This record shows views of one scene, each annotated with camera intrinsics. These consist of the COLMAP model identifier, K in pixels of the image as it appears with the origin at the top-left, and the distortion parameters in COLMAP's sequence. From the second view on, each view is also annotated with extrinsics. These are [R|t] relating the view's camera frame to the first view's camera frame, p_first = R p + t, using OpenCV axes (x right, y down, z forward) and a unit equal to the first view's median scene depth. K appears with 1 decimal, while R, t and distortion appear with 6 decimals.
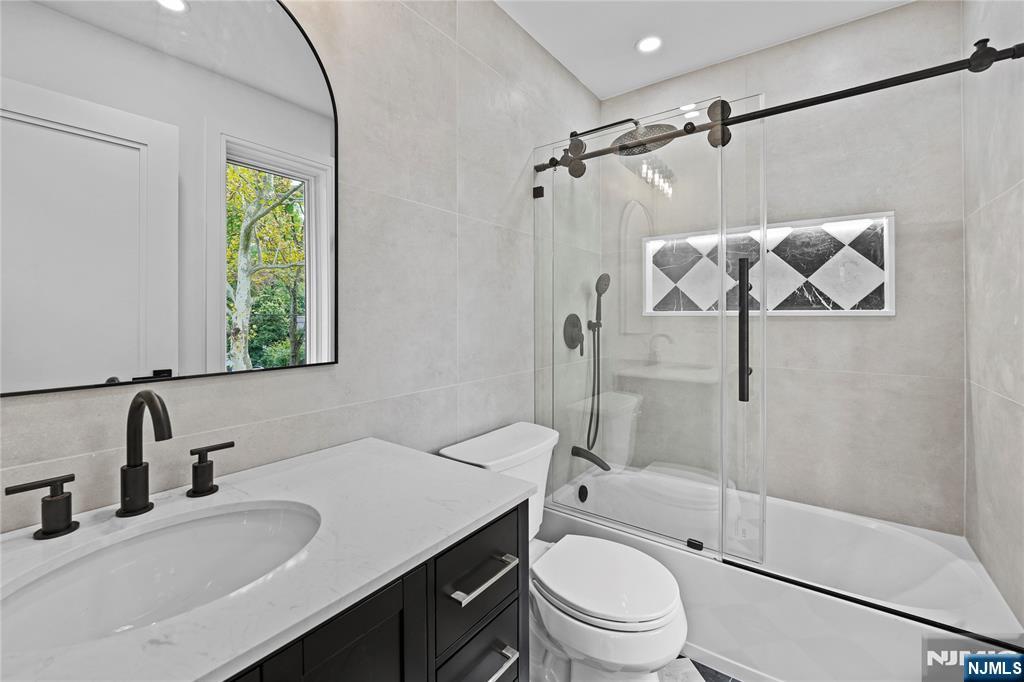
lens RADIAL K [[423.4, 0, 506.6], [0, 423.4, 323.4], [0, 0, 1]] dist [-0.001433, -0.000137]
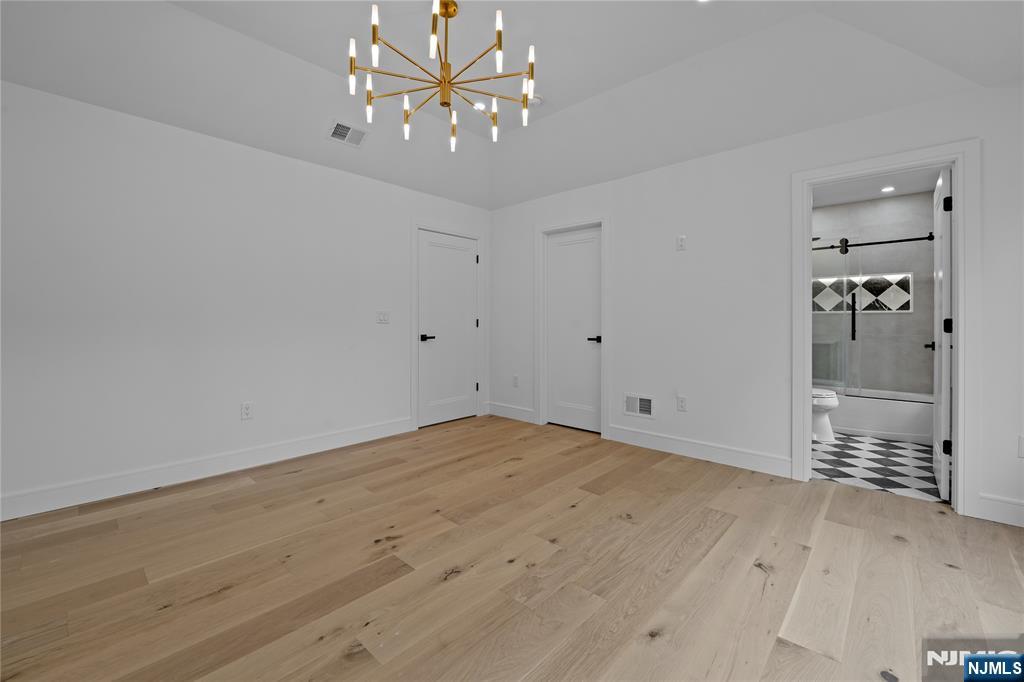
lens RADIAL K [[423.4, 0, 512.9], [0, 423.4, 331.0], [0, 0, 1]] dist [-0.001433, -0.000137]
pose [[0.995246, -0.001002, -0.097393, -1.185717], [0.002355, 0.999902, 0.013774, 0.049482], [0.097369, -0.013938, 0.995151, -1.698824]]
